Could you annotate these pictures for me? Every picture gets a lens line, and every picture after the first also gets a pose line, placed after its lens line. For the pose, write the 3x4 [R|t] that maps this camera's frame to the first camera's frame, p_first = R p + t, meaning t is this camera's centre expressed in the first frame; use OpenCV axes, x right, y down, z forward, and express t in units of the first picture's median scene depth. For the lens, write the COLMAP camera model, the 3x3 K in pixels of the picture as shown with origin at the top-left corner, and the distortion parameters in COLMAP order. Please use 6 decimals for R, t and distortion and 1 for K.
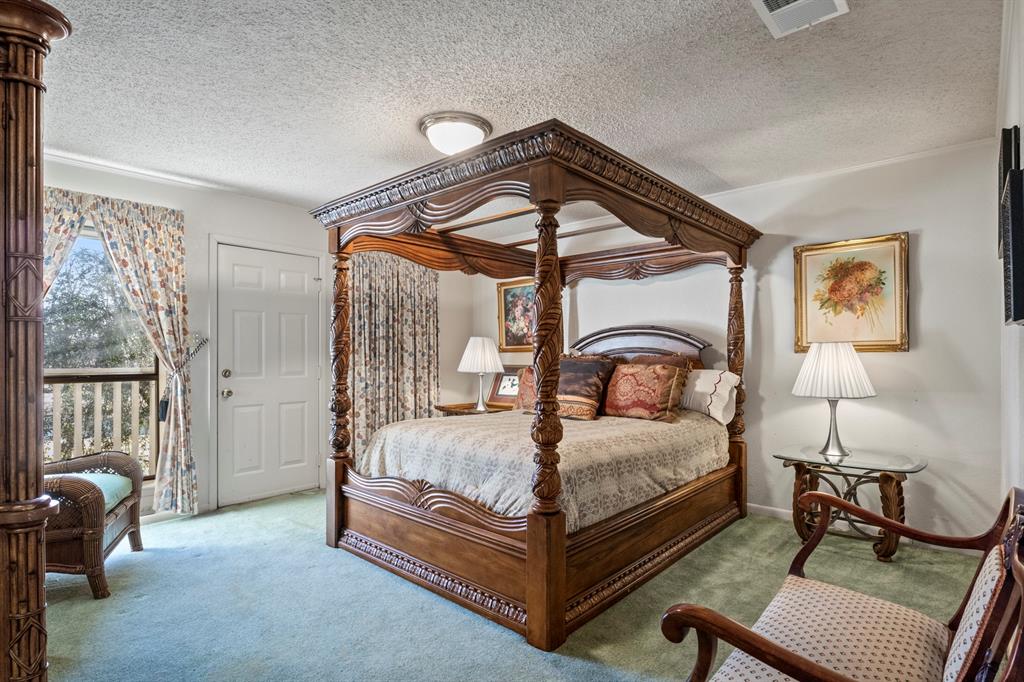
lens RADIAL K [[517.2, 0, 512.5], [0, 517.2, 349.4], [0, 0, 1]] dist [0.000113, 0.000014]
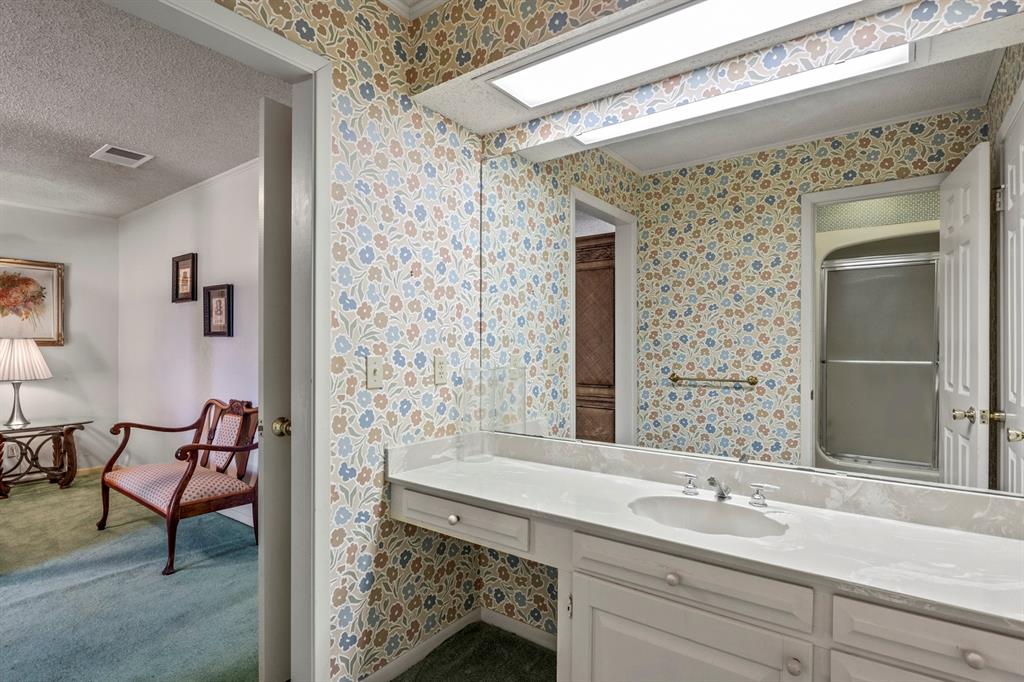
lens RADIAL K [[517.2, 0, 512.3], [0, 517.2, 347.5], [0, 0, 1]] dist [0.000113, 0.000014]
pose [[-0.093036, 0.007113, 0.995637, -0.783326], [-0.000134, 0.999974, -0.007157, 0.018097], [-0.995663, -0.000800, -0.093033, -0.113445]]
